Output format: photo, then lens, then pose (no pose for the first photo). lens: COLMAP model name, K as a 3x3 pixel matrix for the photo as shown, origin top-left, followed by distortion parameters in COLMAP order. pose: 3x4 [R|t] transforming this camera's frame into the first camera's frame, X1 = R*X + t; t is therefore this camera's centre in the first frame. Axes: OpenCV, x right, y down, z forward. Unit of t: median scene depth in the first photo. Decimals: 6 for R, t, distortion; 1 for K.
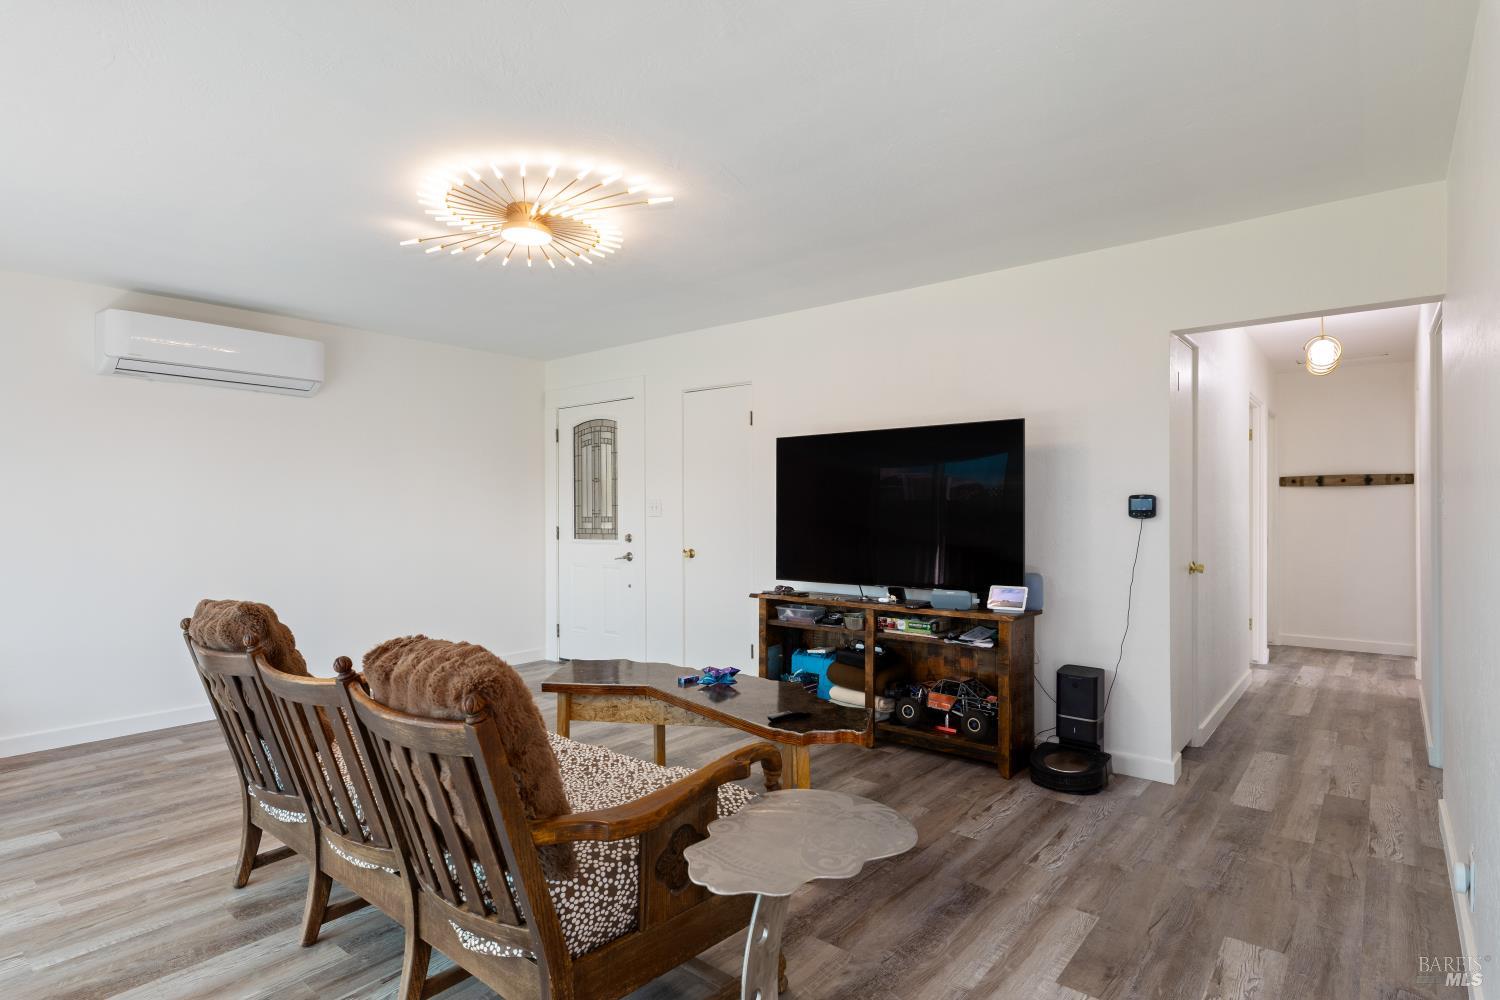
lens RADIAL K [[770.9, 0, 750.0], [0, 770.9, 500.0], [0, 0, 1]] dist [0.002707, -0.001215]
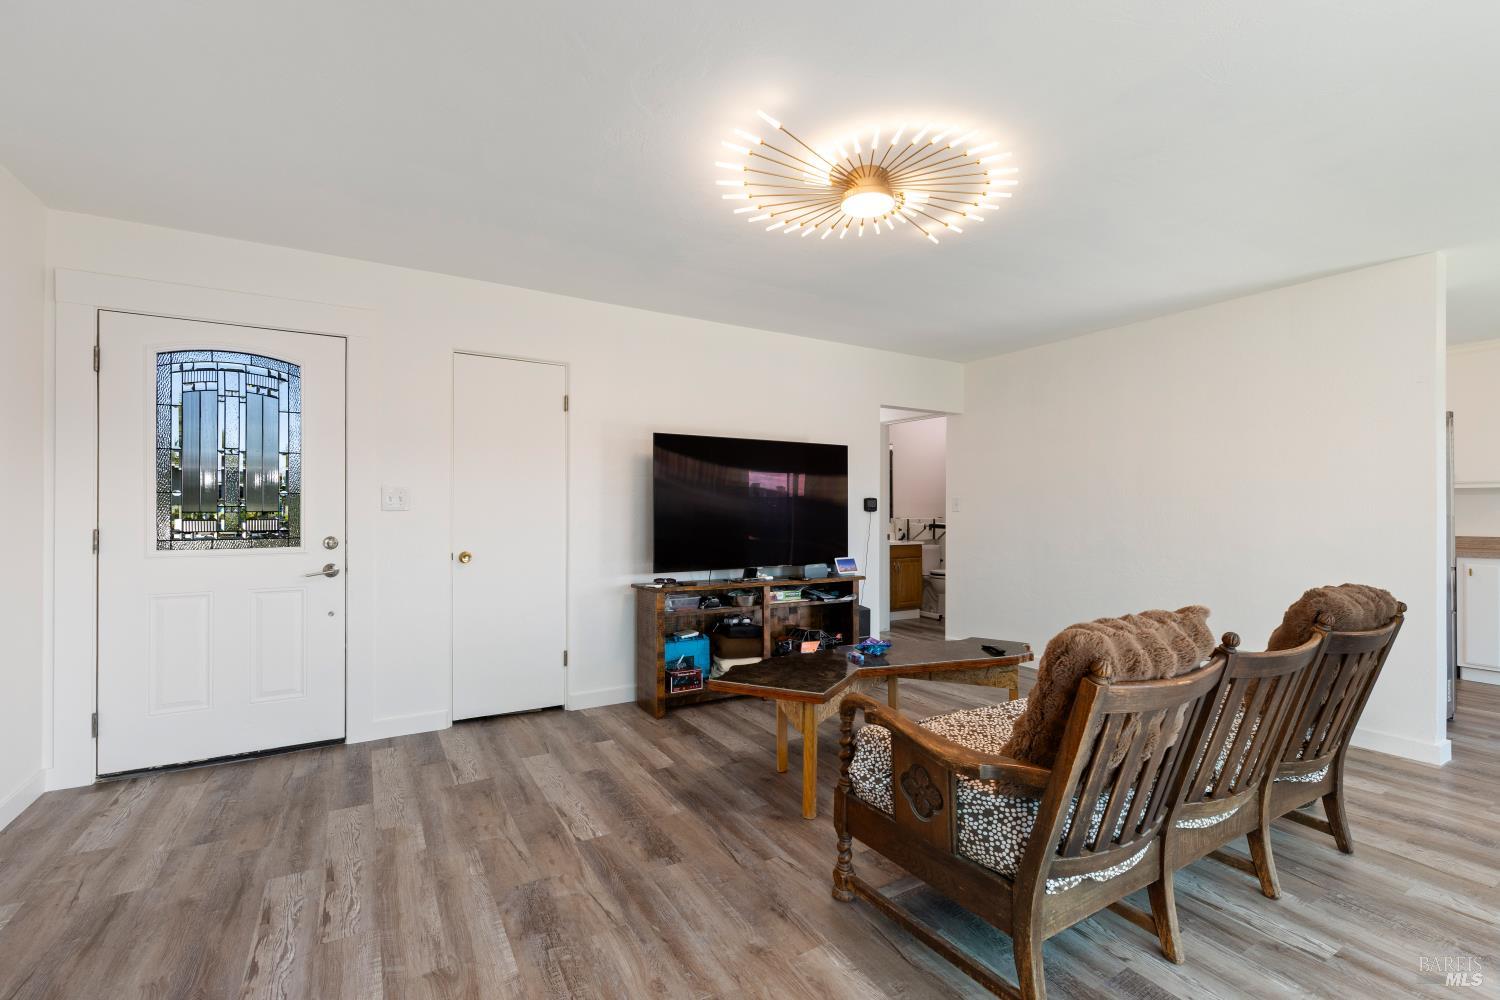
lens RADIAL K [[654.9, 0, 750.0], [0, 654.9, 500.0], [0, 0, 1]] dist [-0.000334, -0.000064]
pose [[0.336181, 0.016774, 0.941648, -0.758728], [-0.018923, 0.999760, -0.011053, 0.015152], [-0.941607, -0.014103, 0.336417, 0.617301]]
